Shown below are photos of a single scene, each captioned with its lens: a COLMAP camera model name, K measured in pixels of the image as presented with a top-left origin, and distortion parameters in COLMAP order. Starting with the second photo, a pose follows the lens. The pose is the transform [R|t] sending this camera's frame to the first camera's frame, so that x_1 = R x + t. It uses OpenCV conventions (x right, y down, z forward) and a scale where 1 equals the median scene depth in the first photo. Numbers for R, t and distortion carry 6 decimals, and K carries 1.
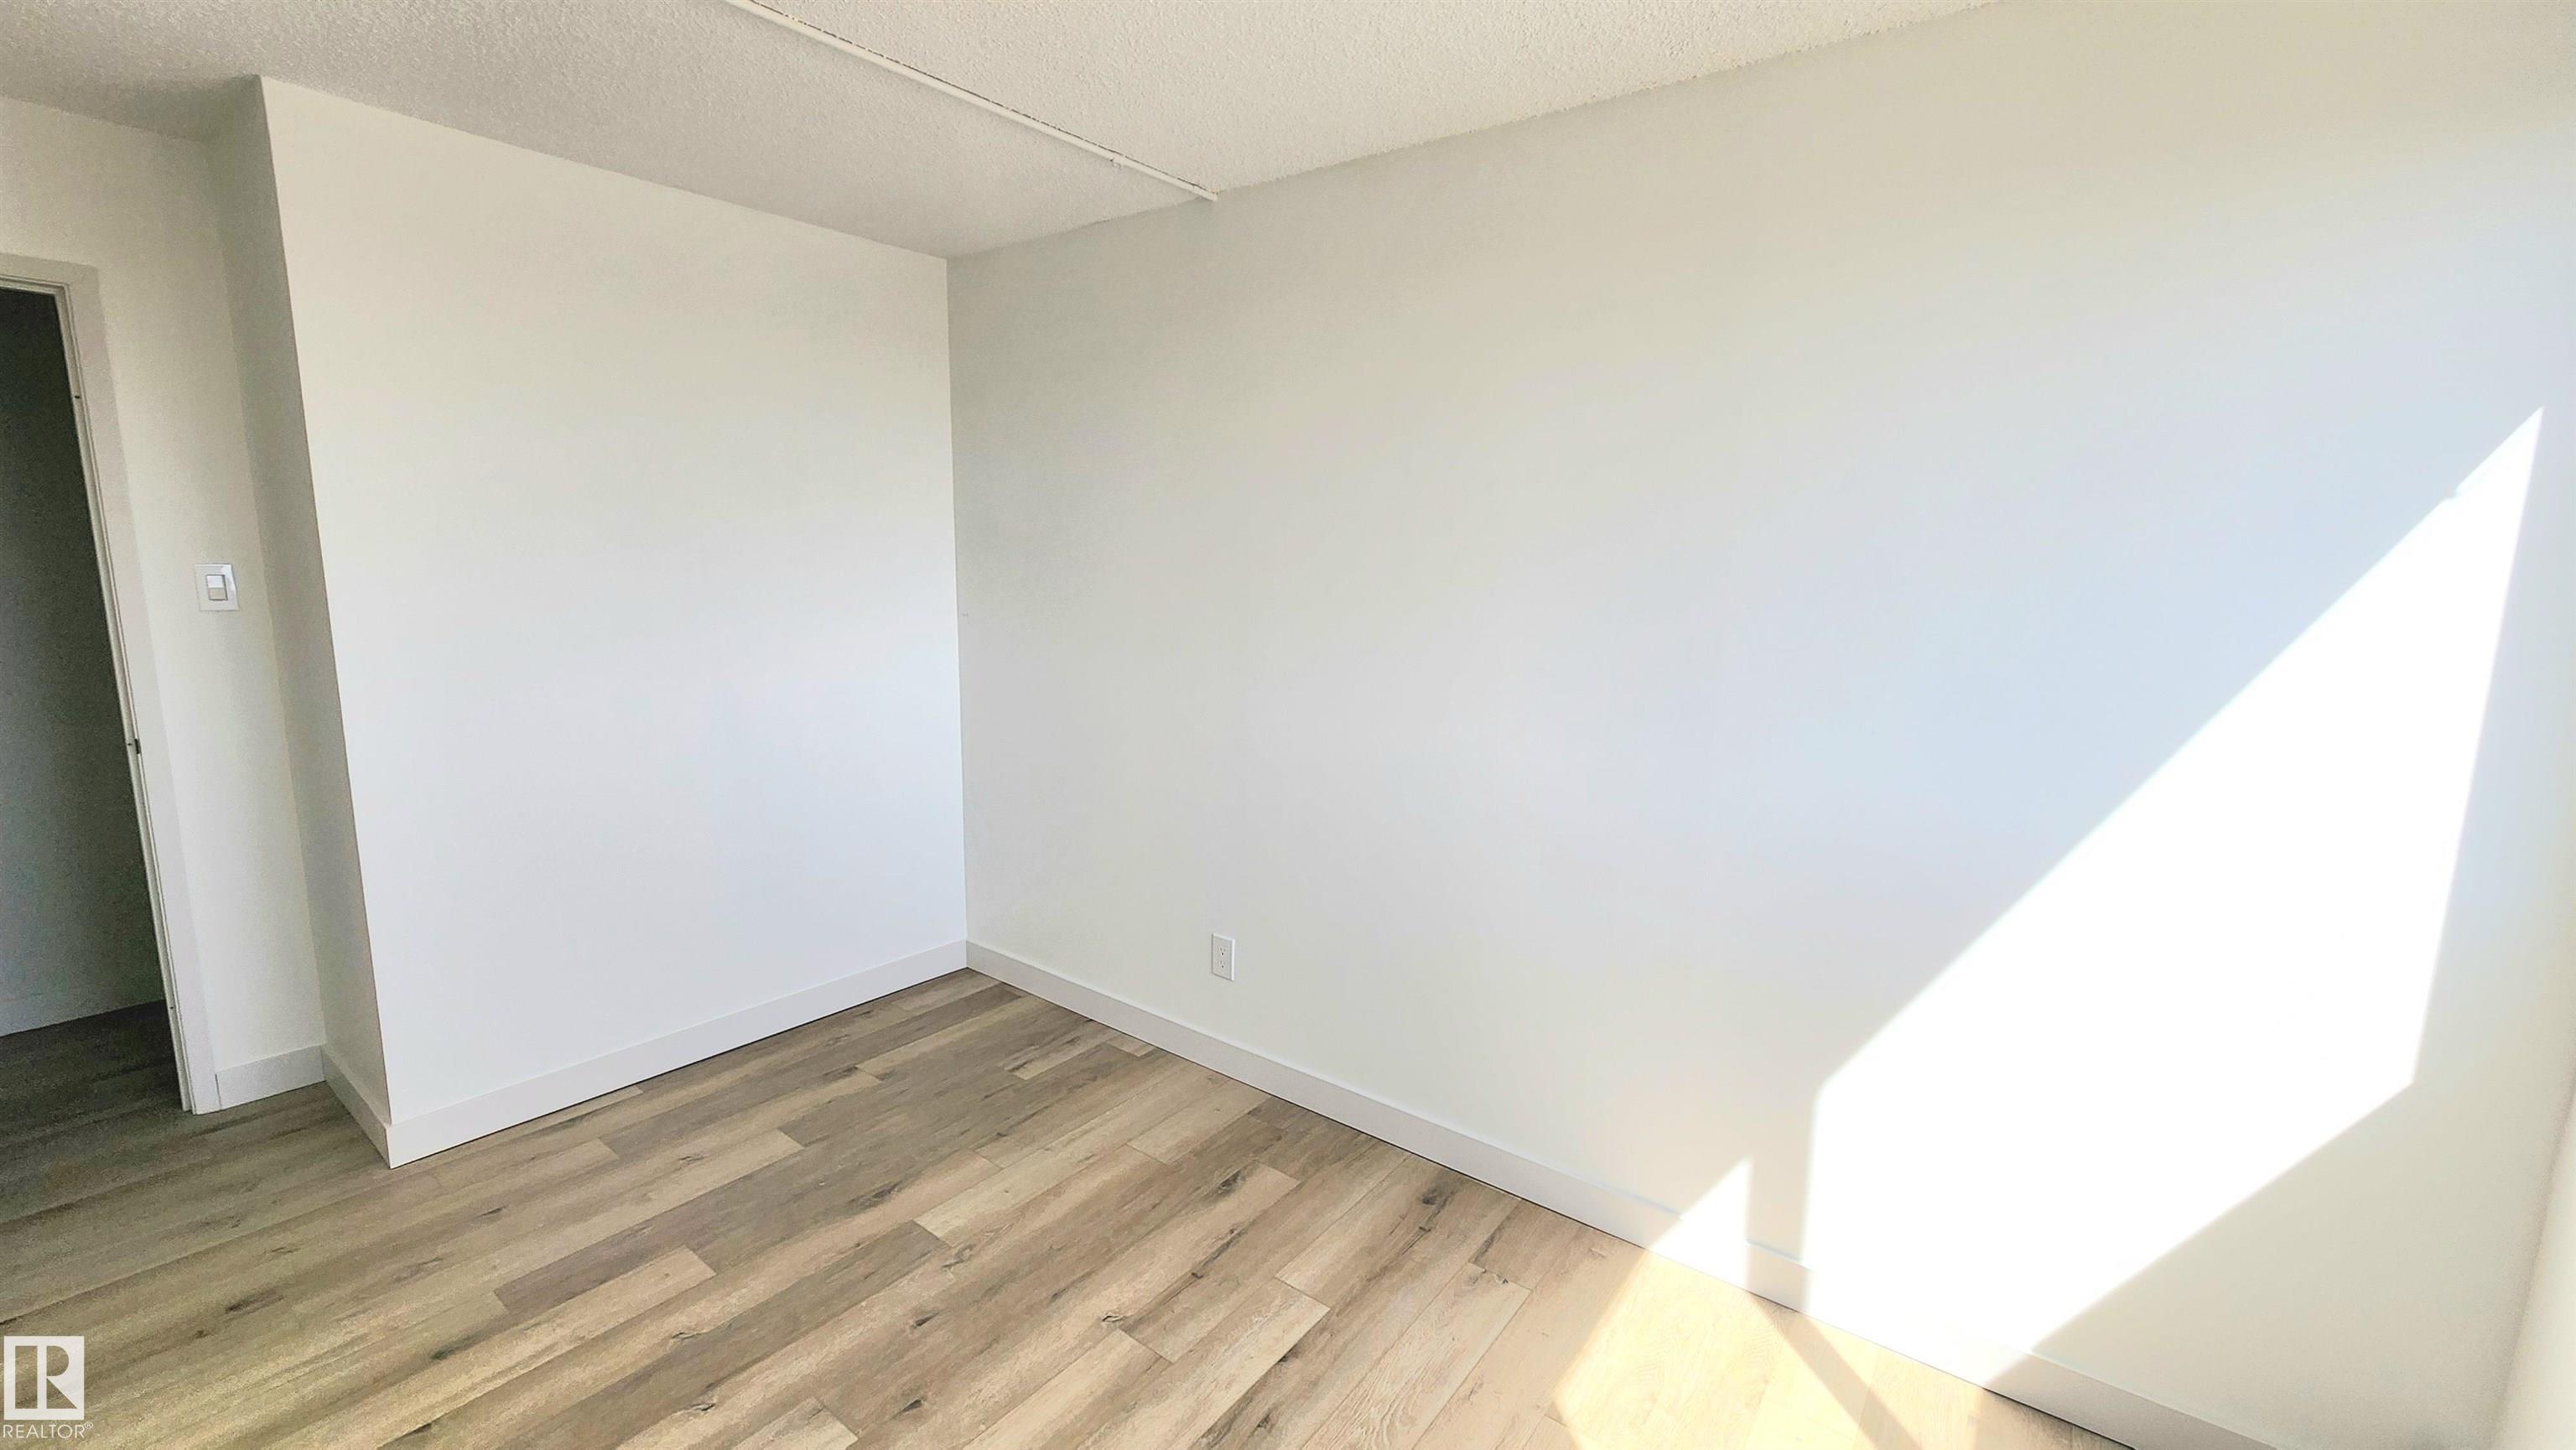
lens RADIAL K [[1048.5, 0, 1285.6], [0, 1048.5, 706.7], [0, 0, 1]] dist [0.002617, 0.000222]
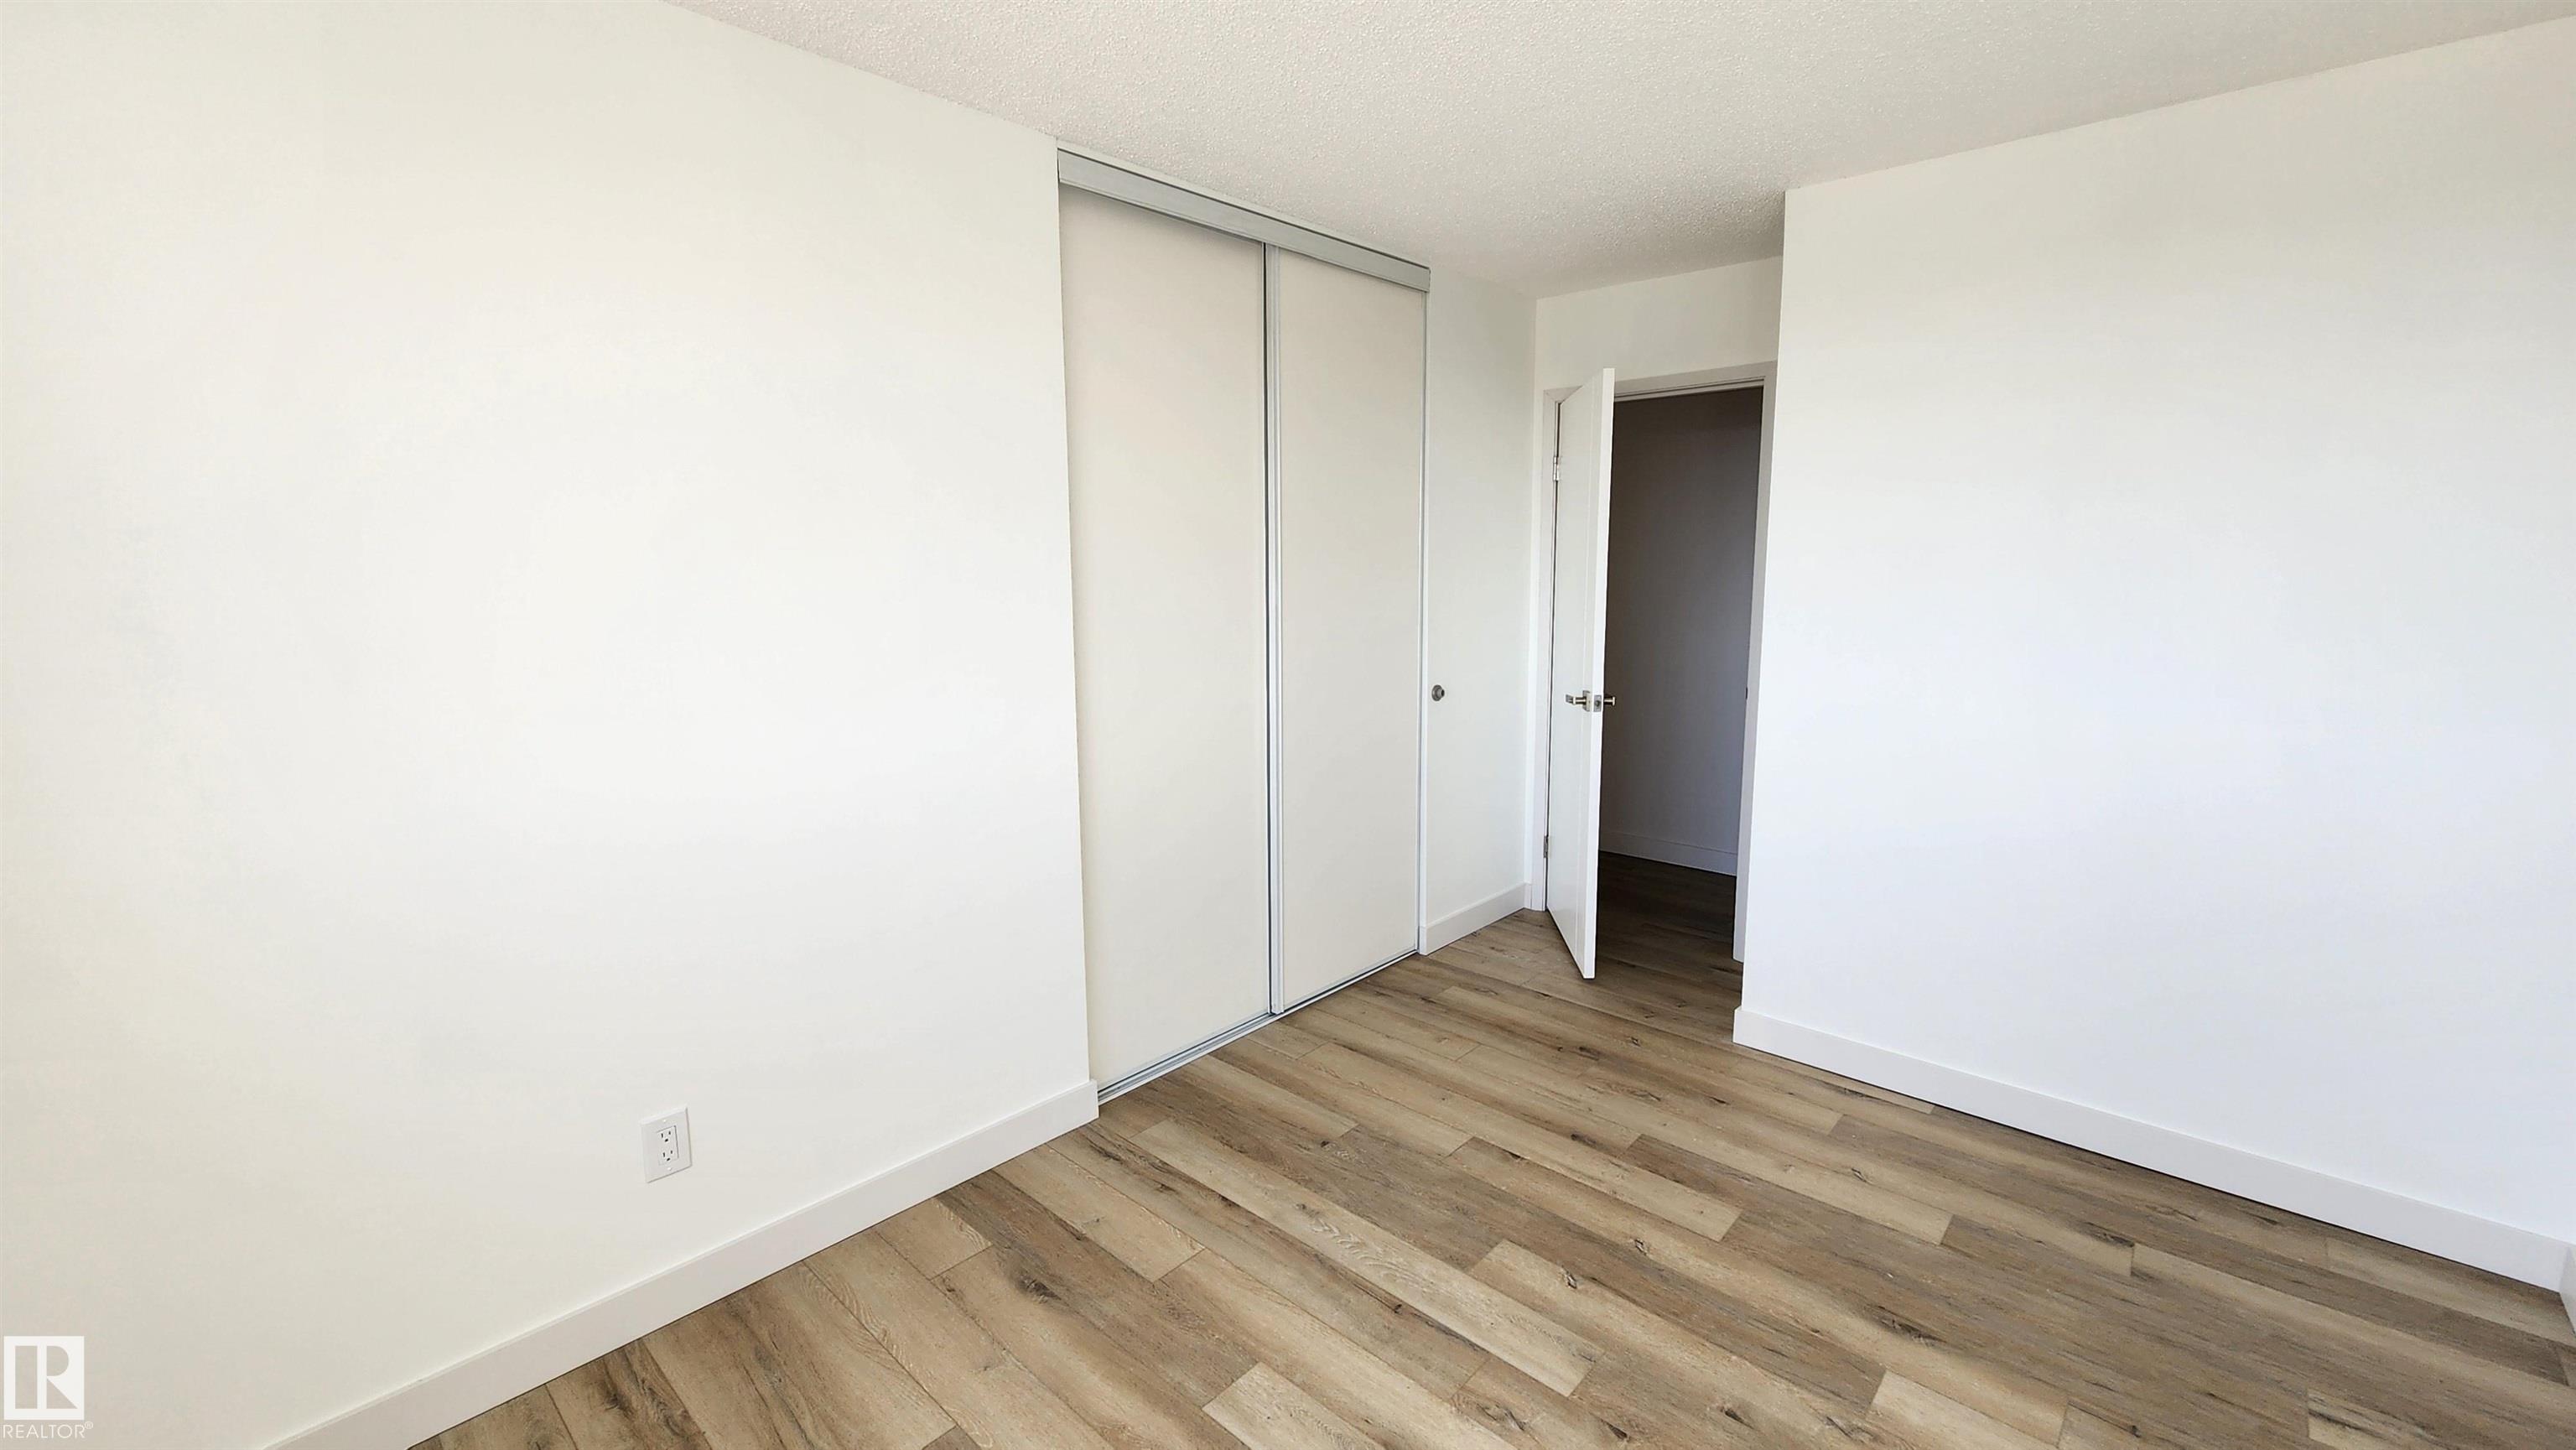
lens RADIAL K [[1048.5, 0, 1285.6], [0, 1048.5, 706.7], [0, 0, 1]] dist [0.002617, 0.000222]
pose [[-0.089543, 0.120158, -0.988708, 0.407743], [-0.147324, 0.980178, 0.132464, -0.043389], [0.985027, 0.157521, -0.070066, 0.515031]]
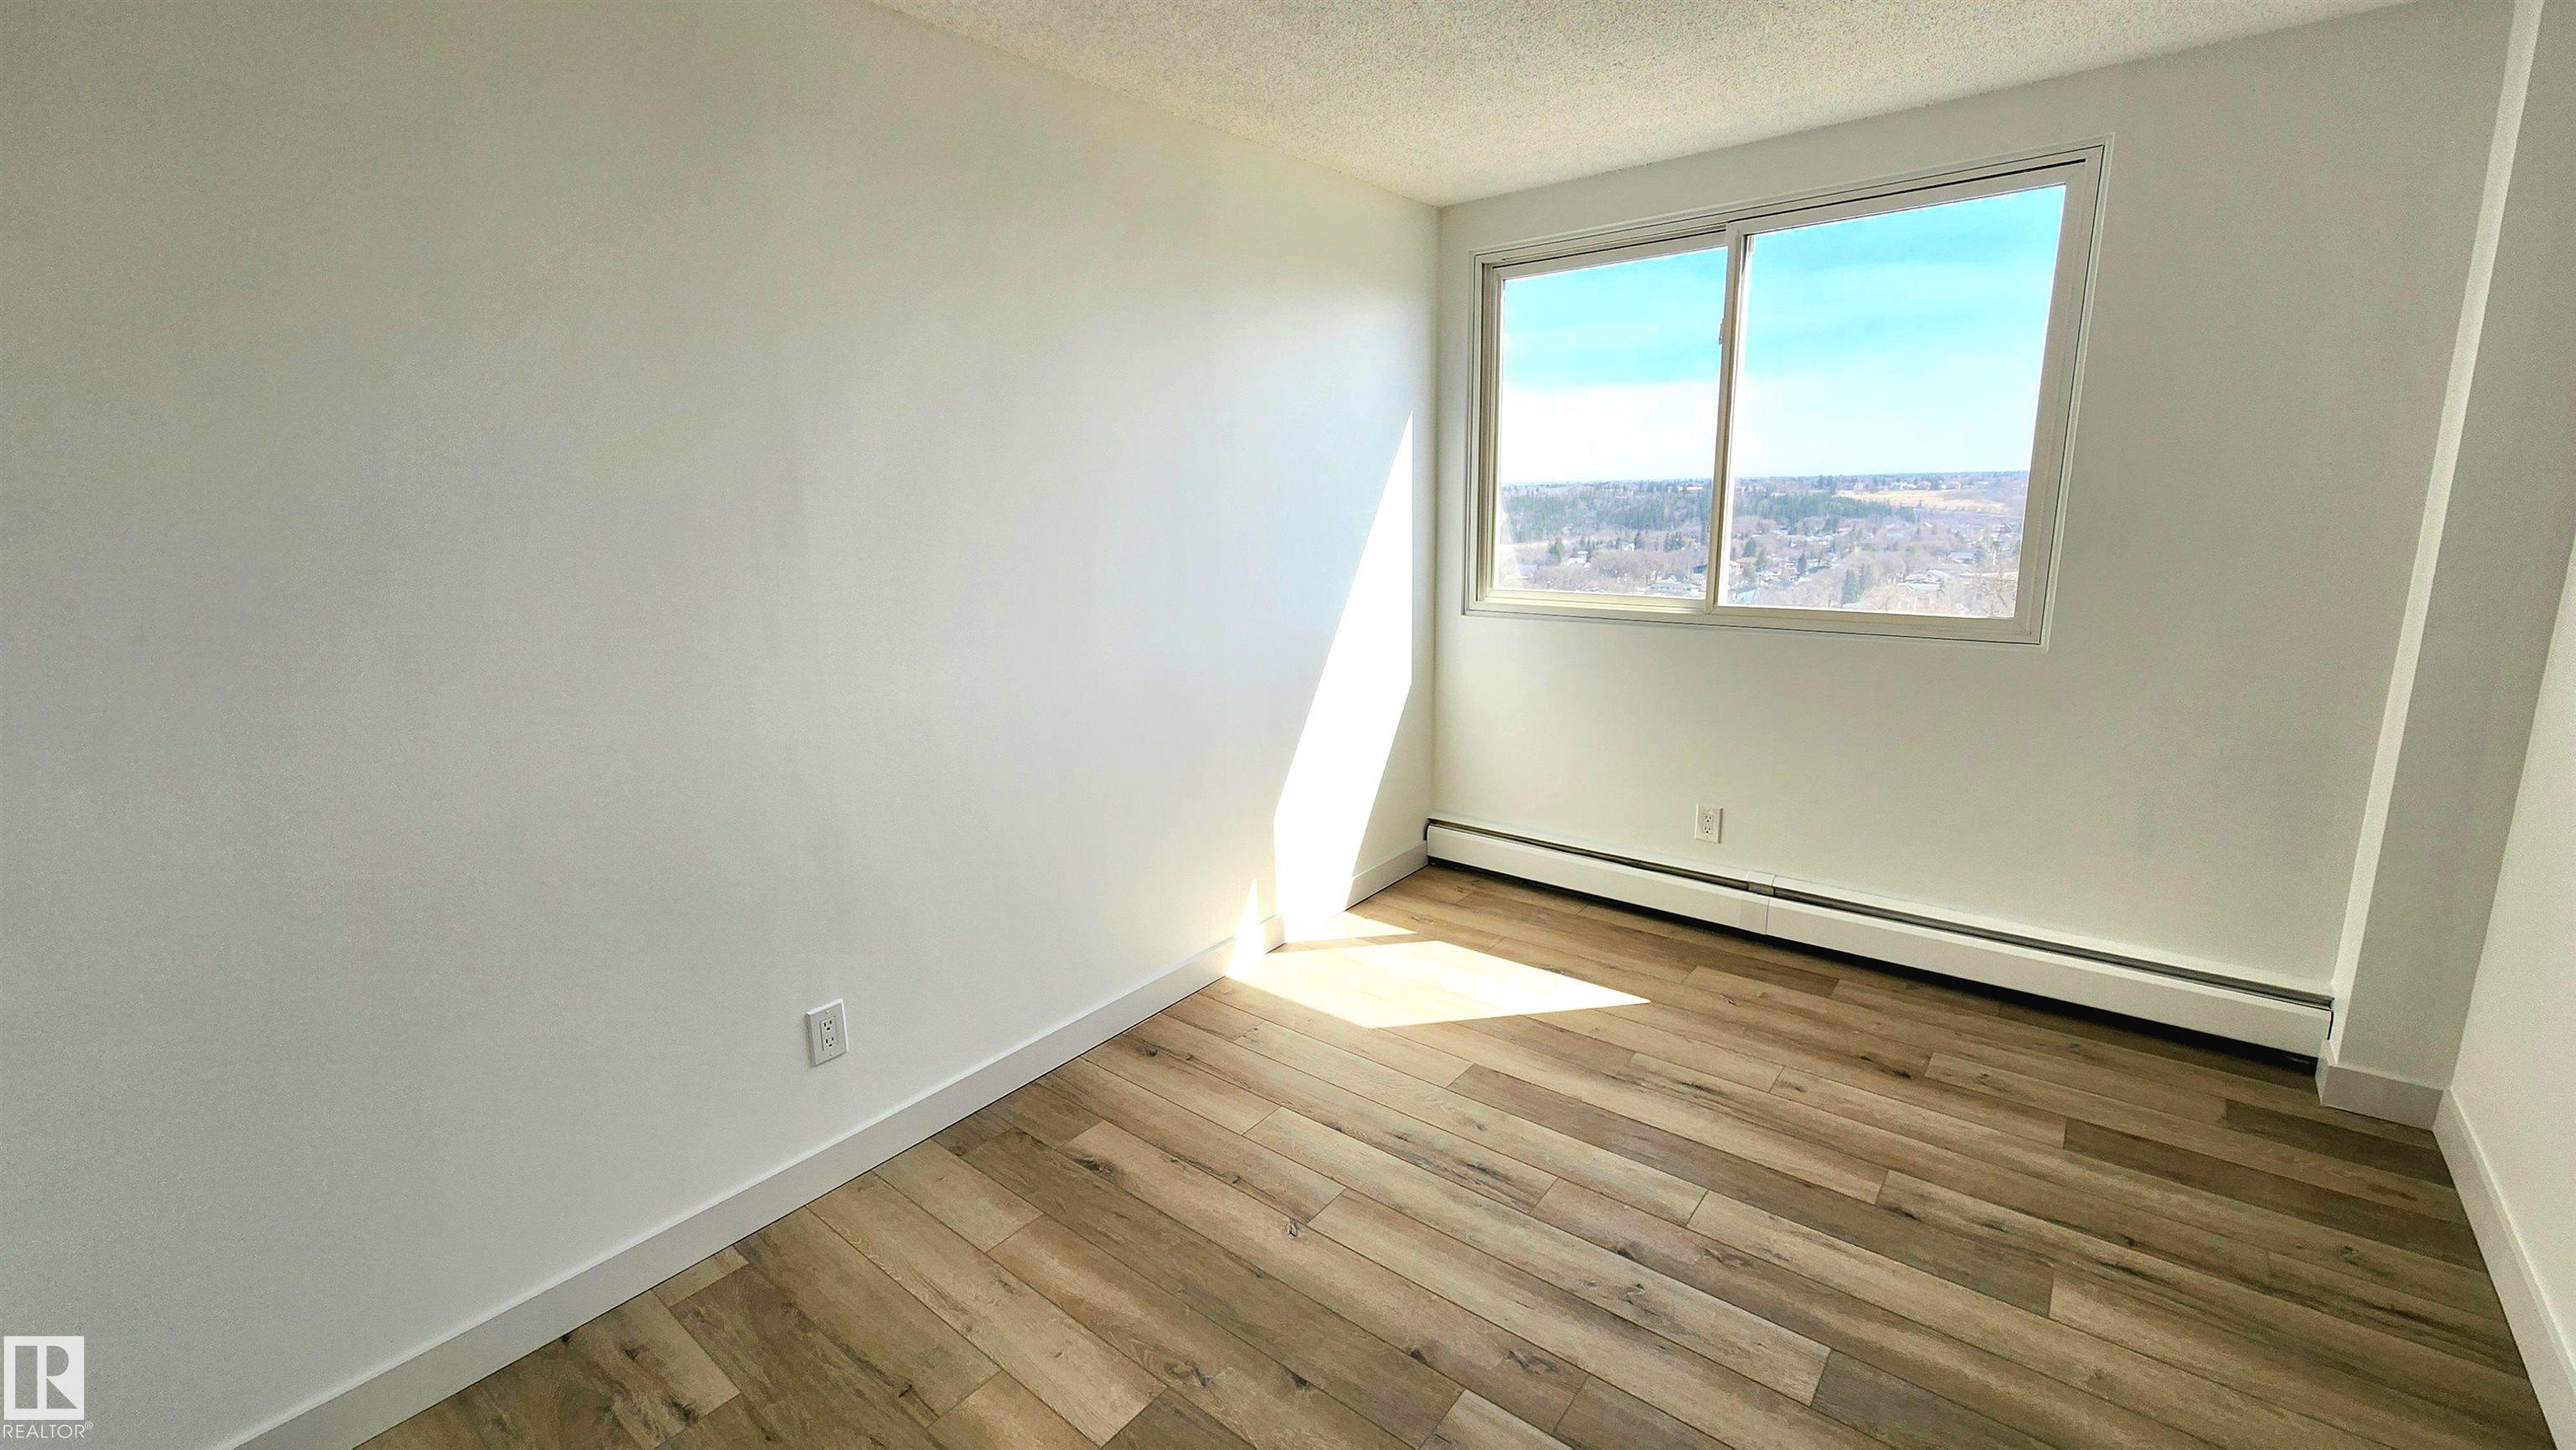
lens RADIAL K [[1048.5, 0, 1285.6], [0, 1048.5, 706.7], [0, 0, 1]] dist [0.002617, 0.000222]
pose [[0.020325, -0.210406, 0.977403, -0.906325], [0.171842, 0.963792, 0.203902, -0.099110], [-0.984915, 0.163815, 0.055746, 0.746351]]
